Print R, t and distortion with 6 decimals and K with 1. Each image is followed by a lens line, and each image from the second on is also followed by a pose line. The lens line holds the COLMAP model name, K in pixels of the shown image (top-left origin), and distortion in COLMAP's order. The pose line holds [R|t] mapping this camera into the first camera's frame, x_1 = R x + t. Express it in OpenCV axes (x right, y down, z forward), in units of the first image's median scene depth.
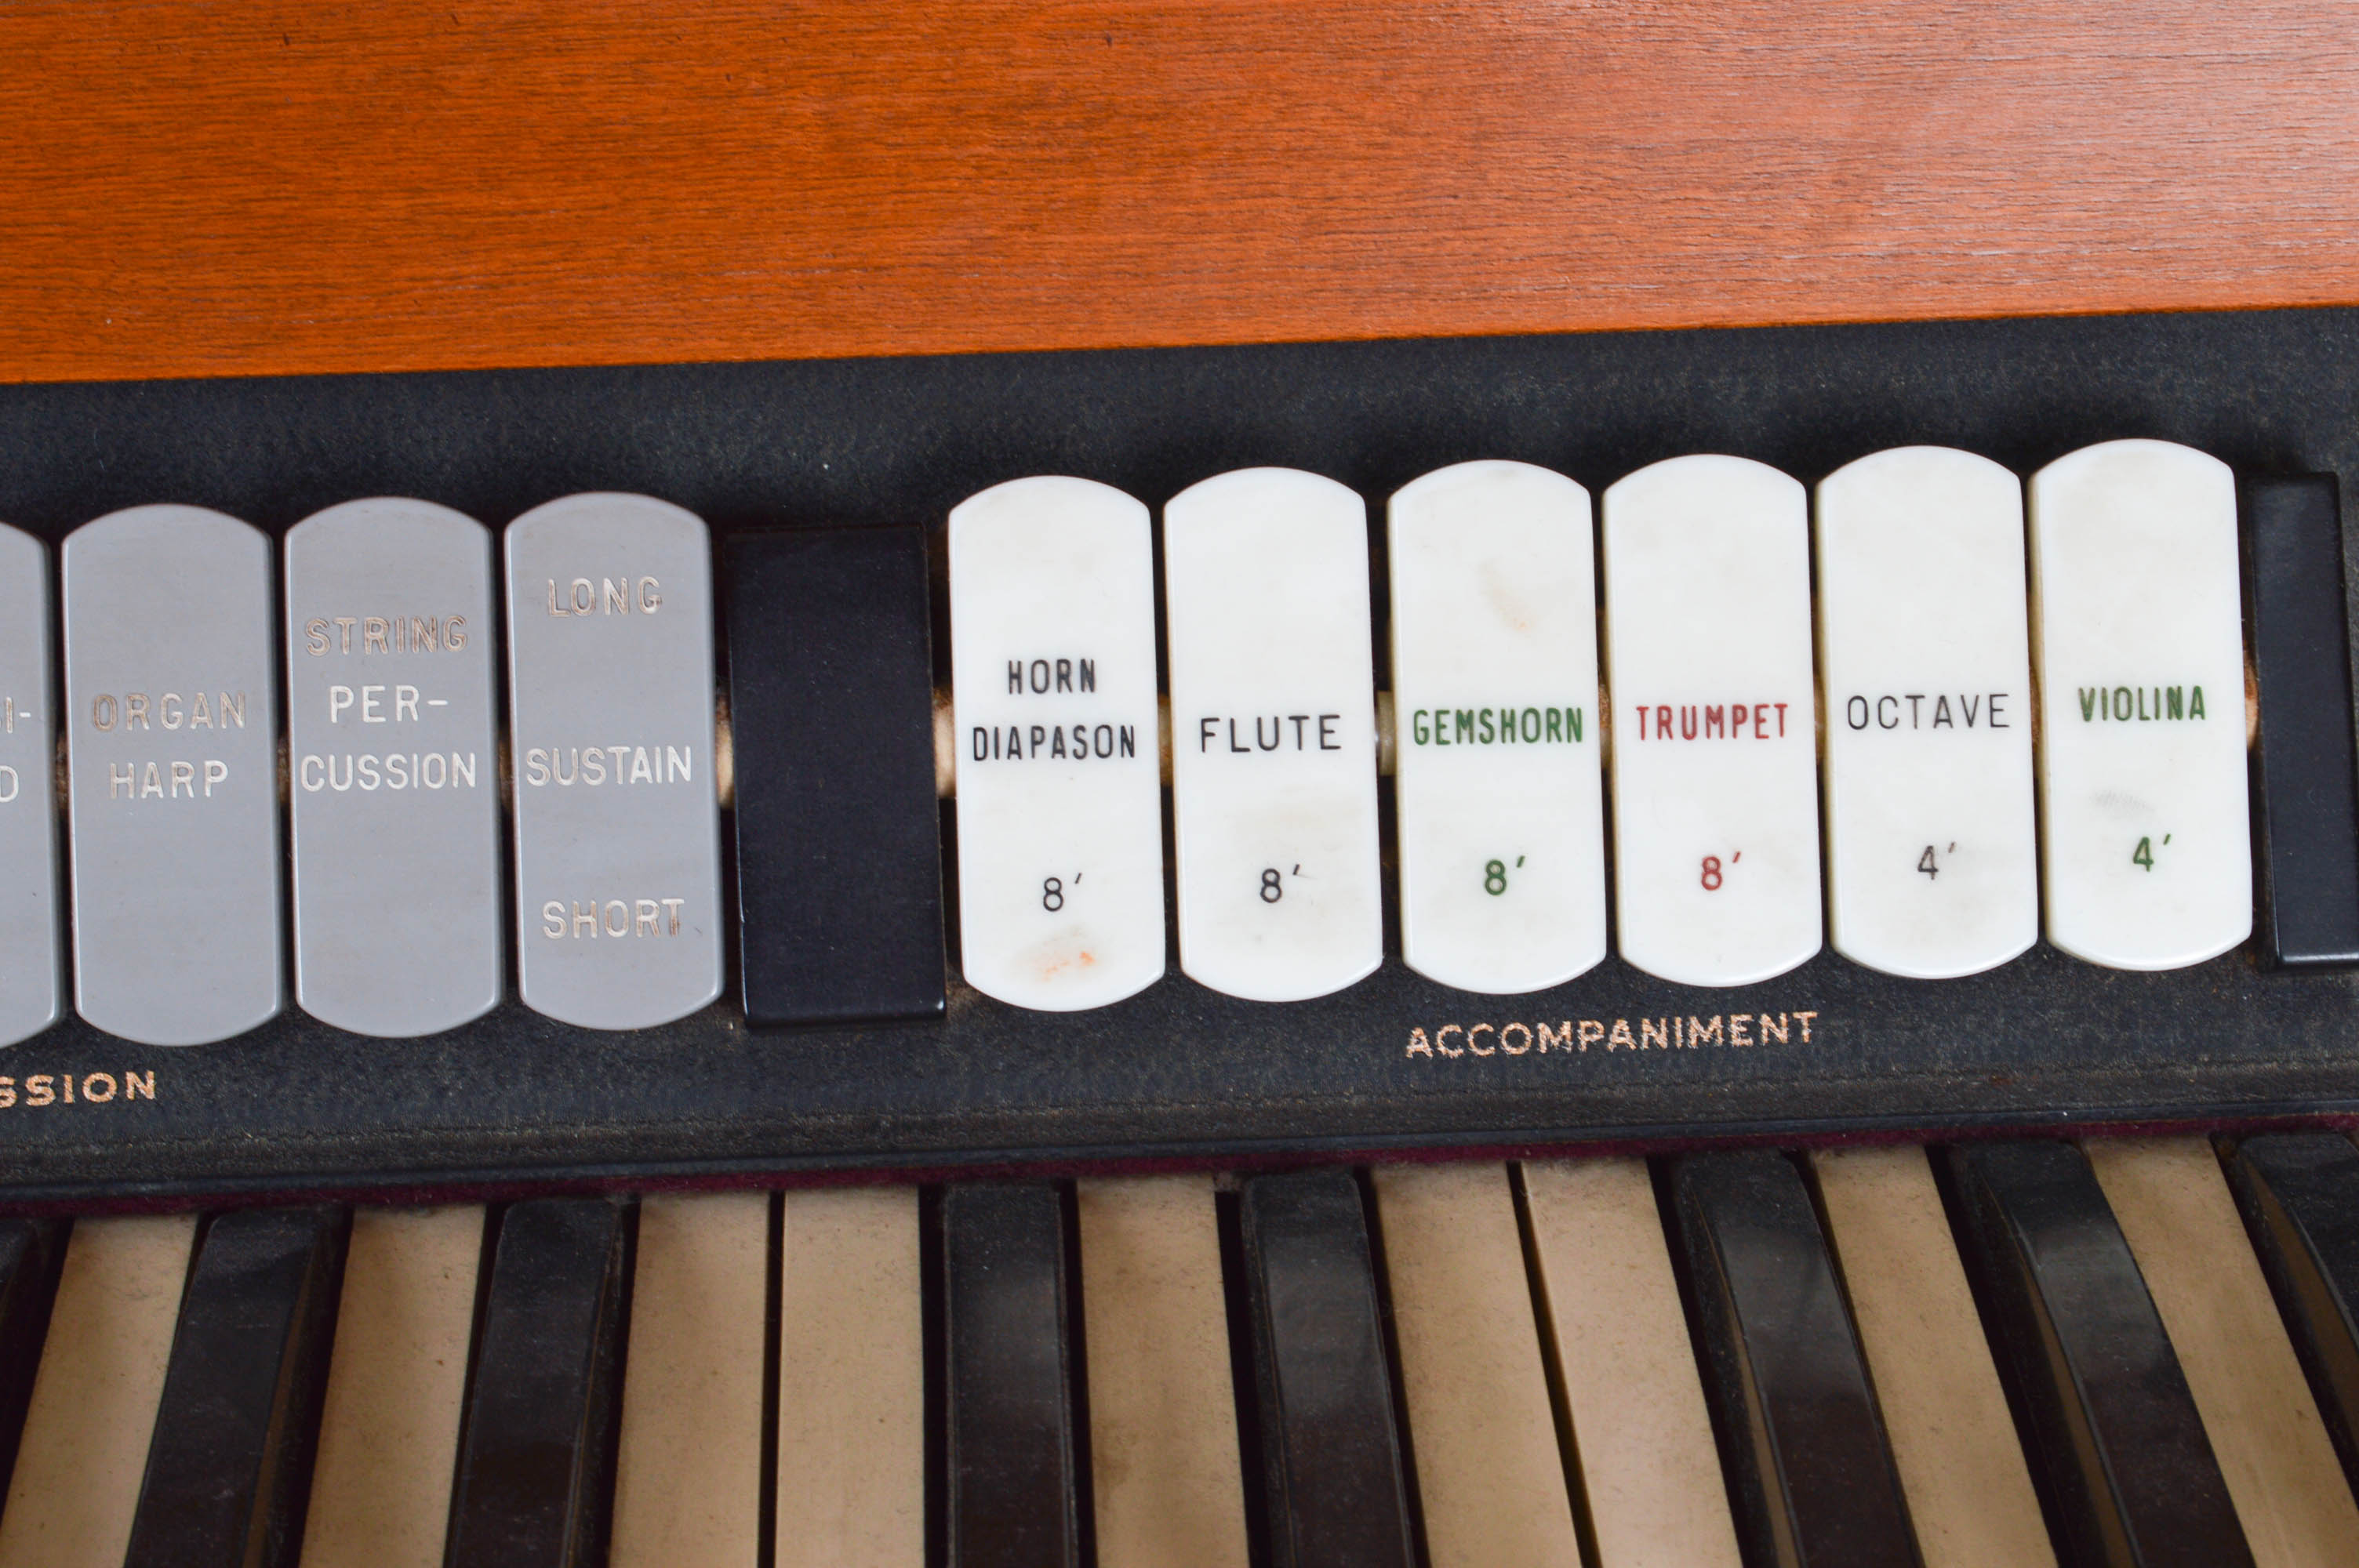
lens RADIAL K [[5337.8, 0, 1184.3], [0, 5337.8, 776.0], [0, 0, 1]] dist [0.038136, 0.000000]
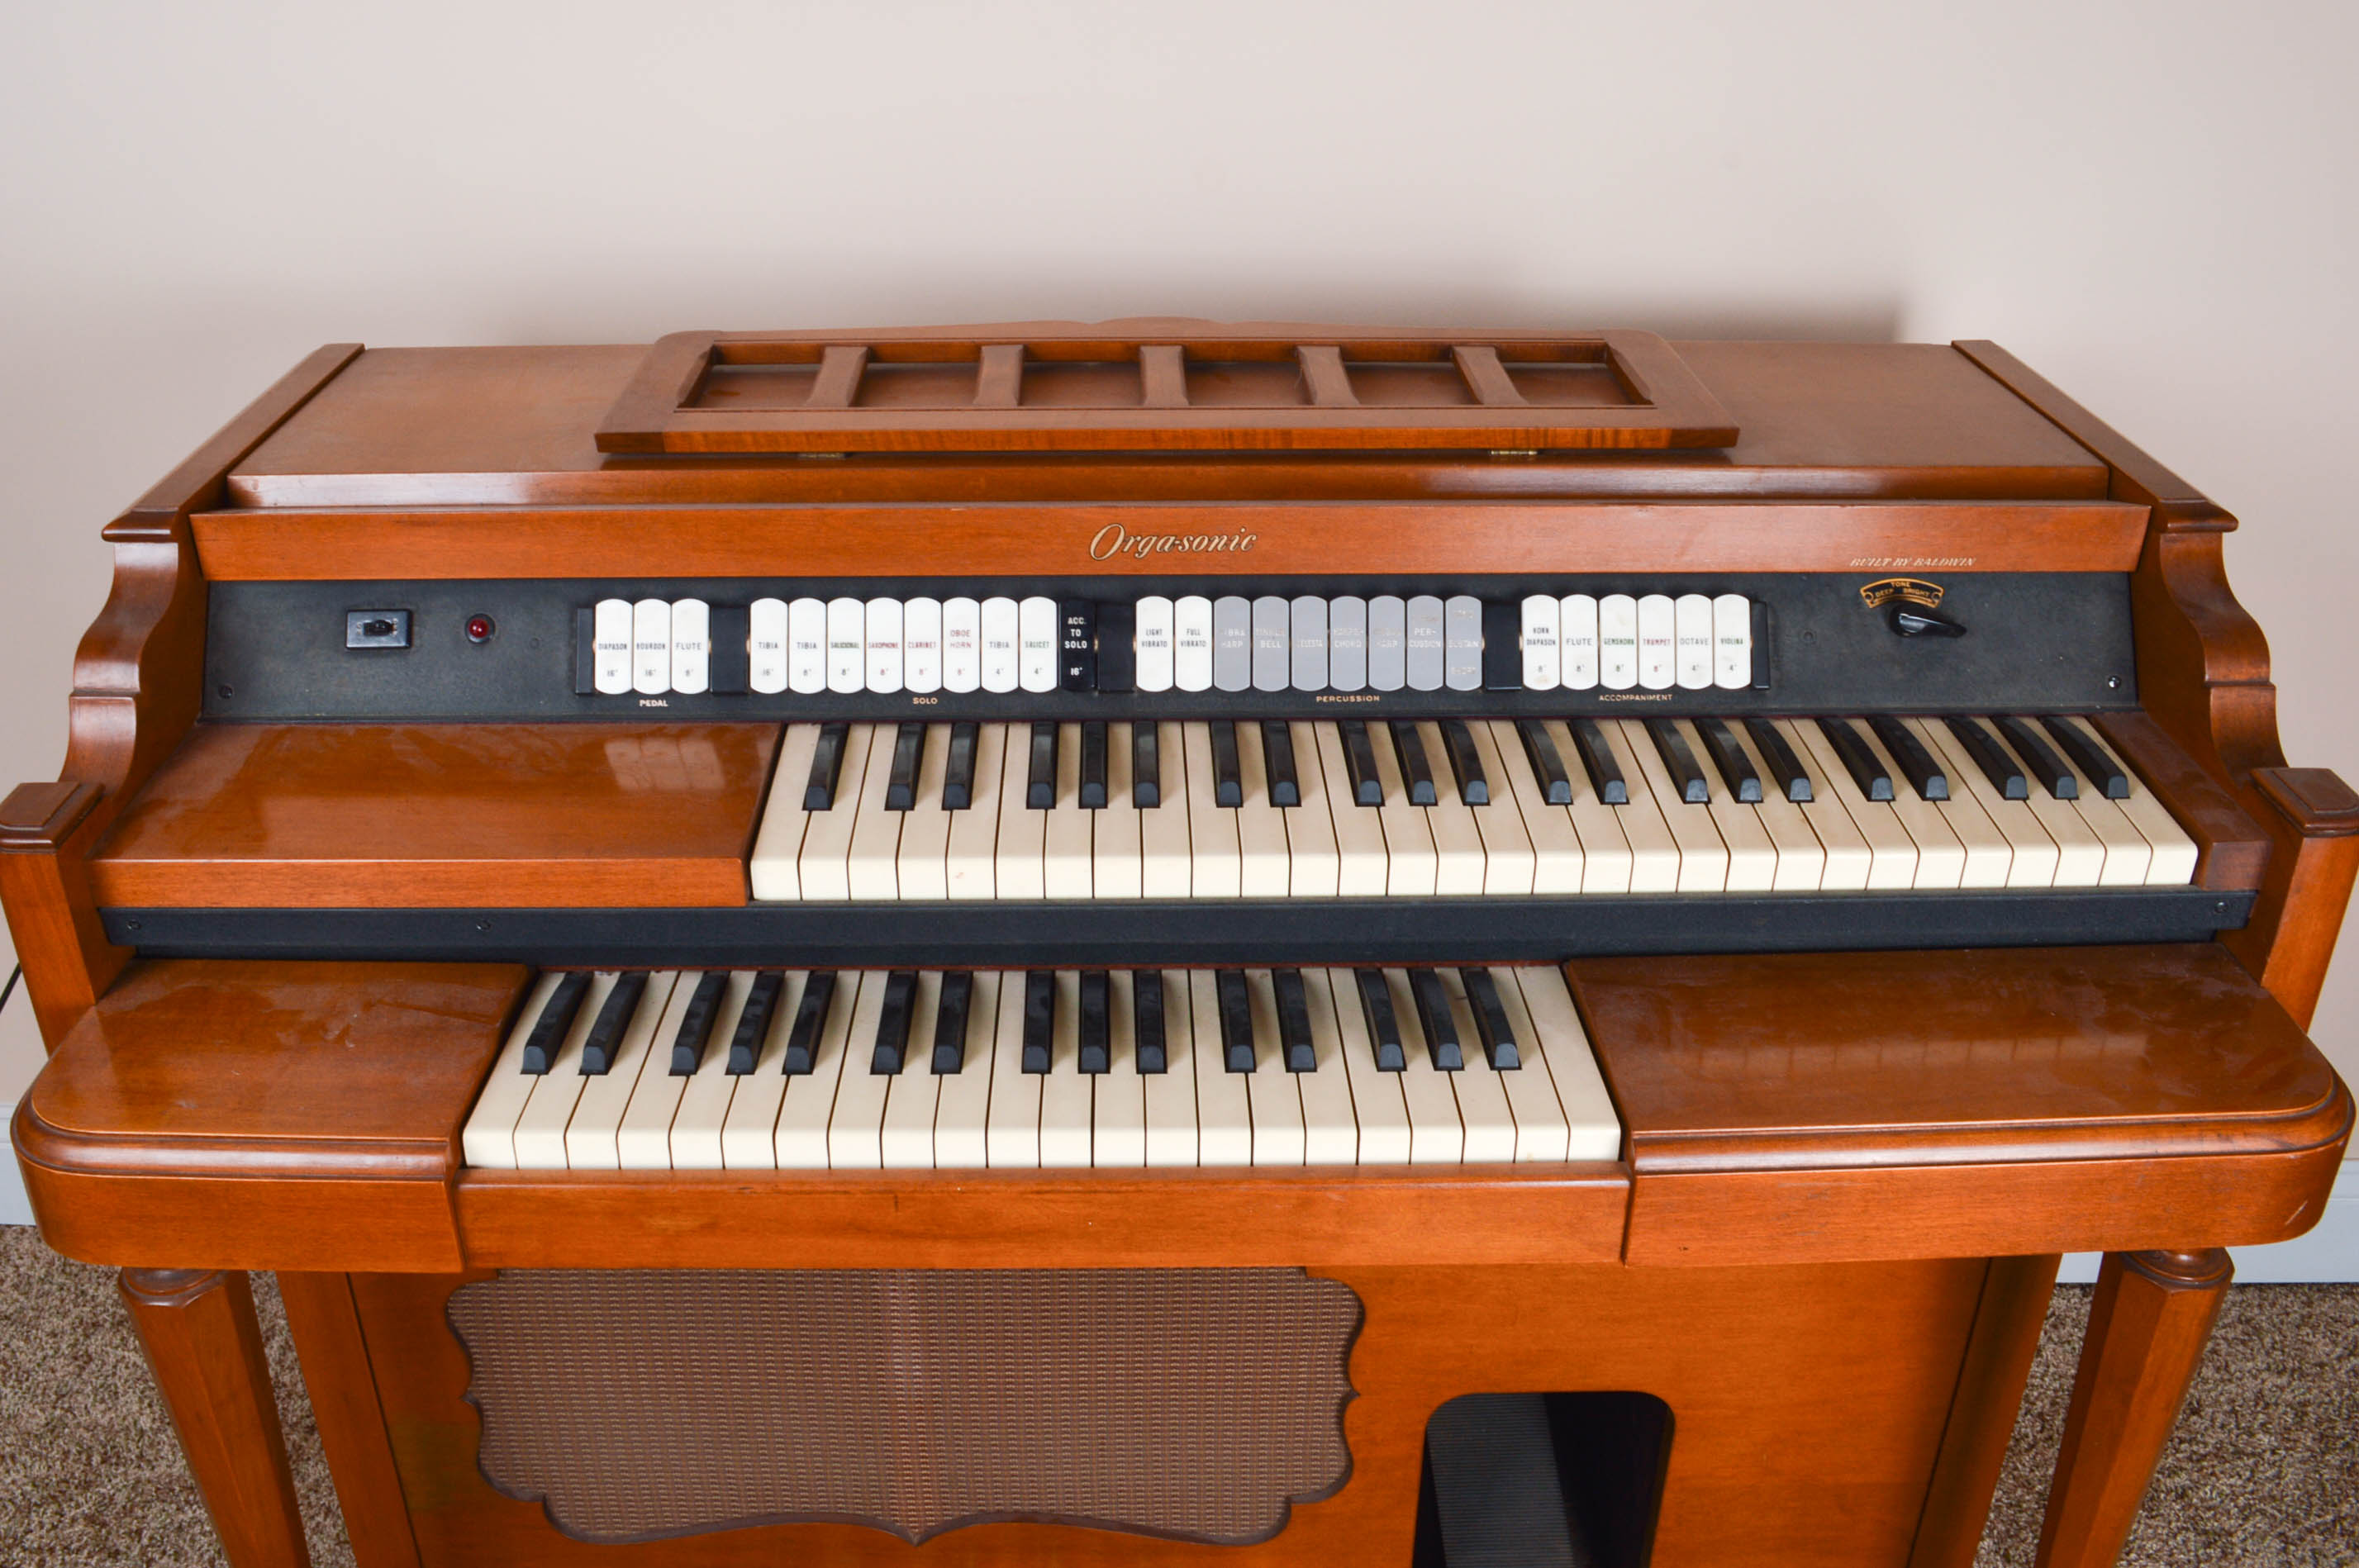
lens RADIAL K [[2040.7, 0, 1129.8], [0, 2040.7, 743.5], [0, 0, 1]] dist [-0.083397, 0.006733]
pose [[0.999065, 0.029039, -0.032034, -0.386564], [-0.029030, 0.999578, 0.000740, 0.111843], [0.032042, 0.000191, 0.999487, -1.165023]]
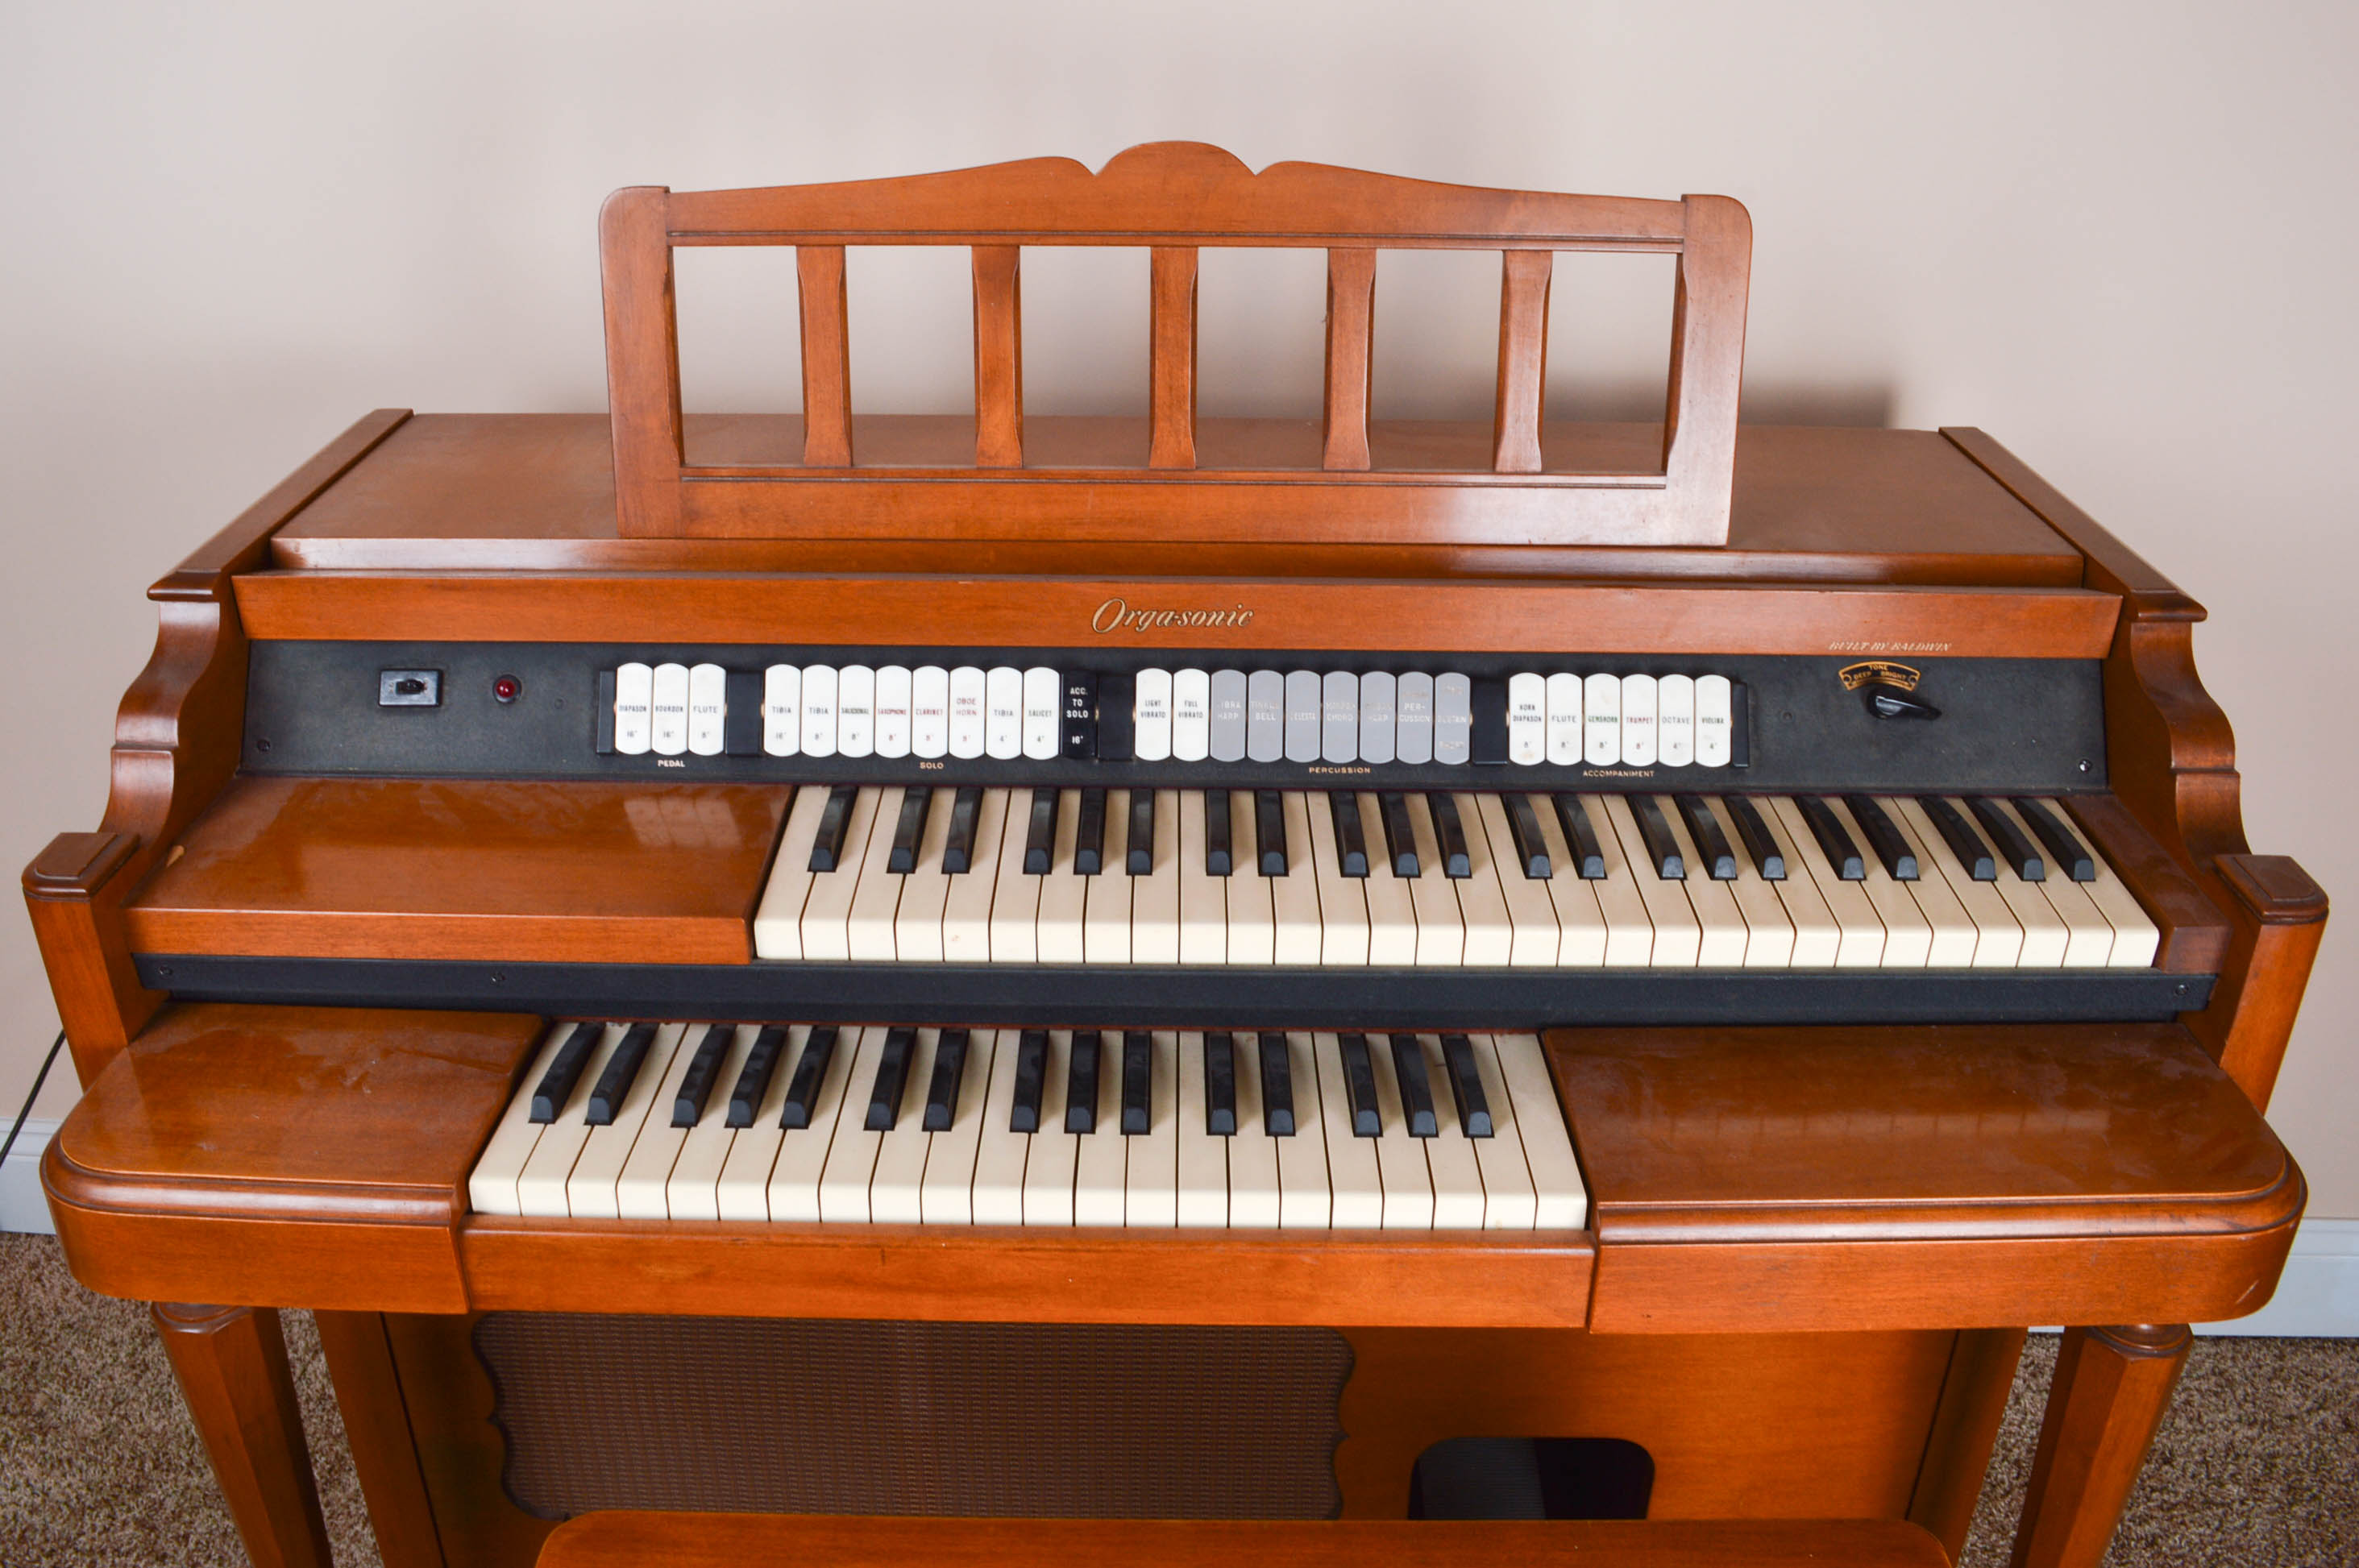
lens RADIAL K [[1944.9, 0, 1158.6], [0, 1944.9, 762.6], [0, 0, 1]] dist [-0.086329, 0.009283]
pose [[0.997982, 0.045238, -0.044560, -0.329685], [-0.045586, 0.998937, -0.006830, 0.074415], [0.044203, 0.008847, 0.998983, -1.136149]]
